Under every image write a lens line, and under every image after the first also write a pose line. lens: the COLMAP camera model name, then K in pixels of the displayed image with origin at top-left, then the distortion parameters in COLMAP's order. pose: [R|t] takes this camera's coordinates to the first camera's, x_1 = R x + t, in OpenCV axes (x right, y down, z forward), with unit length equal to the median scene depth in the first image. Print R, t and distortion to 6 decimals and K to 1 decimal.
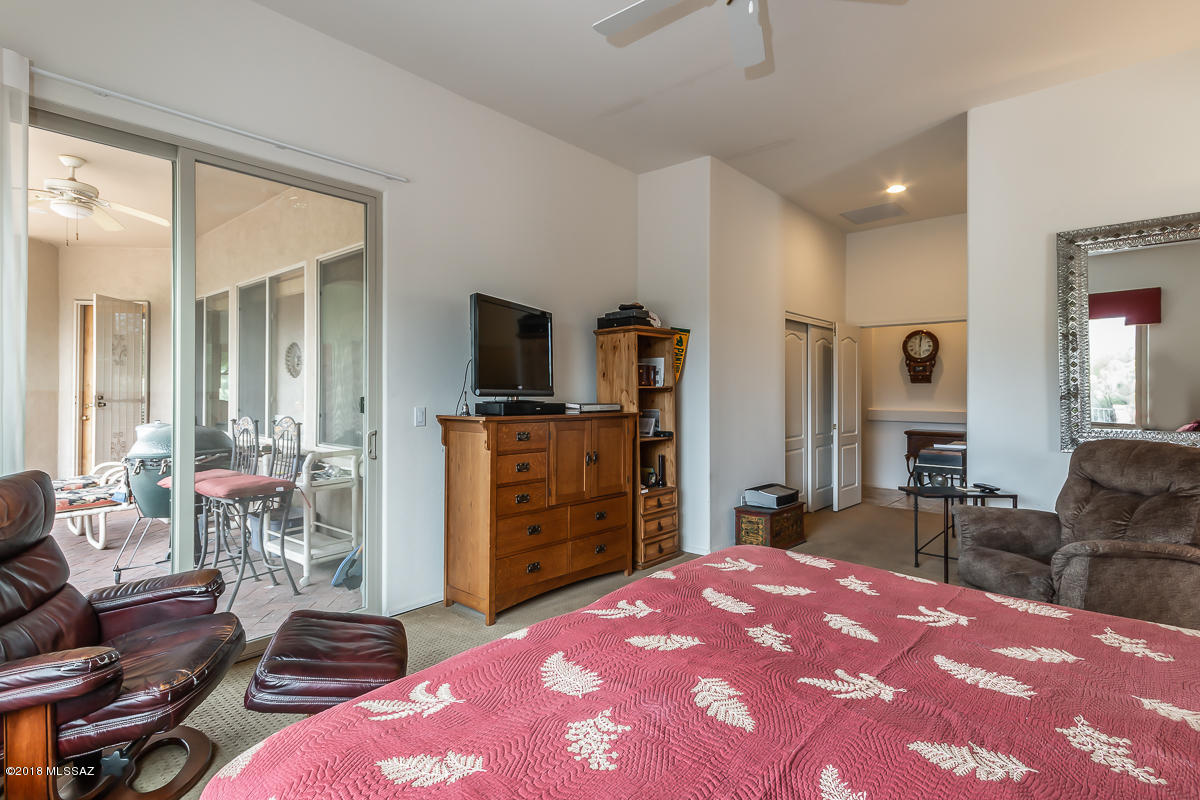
lens RADIAL K [[596.5, 0, 600.0], [0, 596.5, 400.0], [0, 0, 1]] dist [-0.001804, -0.000458]
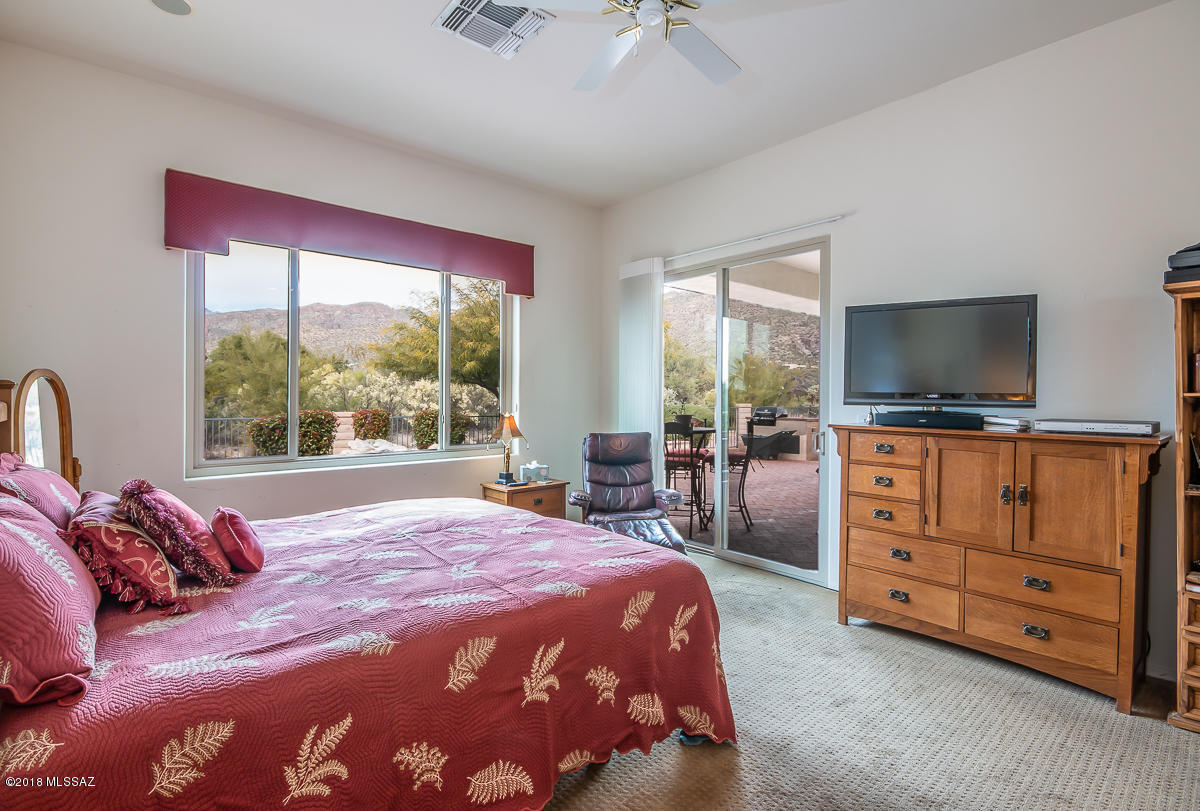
lens RADIAL K [[569.5, 0, 600.0], [0, 569.5, 405.5], [0, 0, 1]] dist [0.000059, -0.000038]
pose [[-0.129011, 0.011064, -0.991581, 0.766221], [-0.016734, 0.999771, 0.013332, -0.010570], [0.991502, 0.018313, -0.128796, 0.626686]]
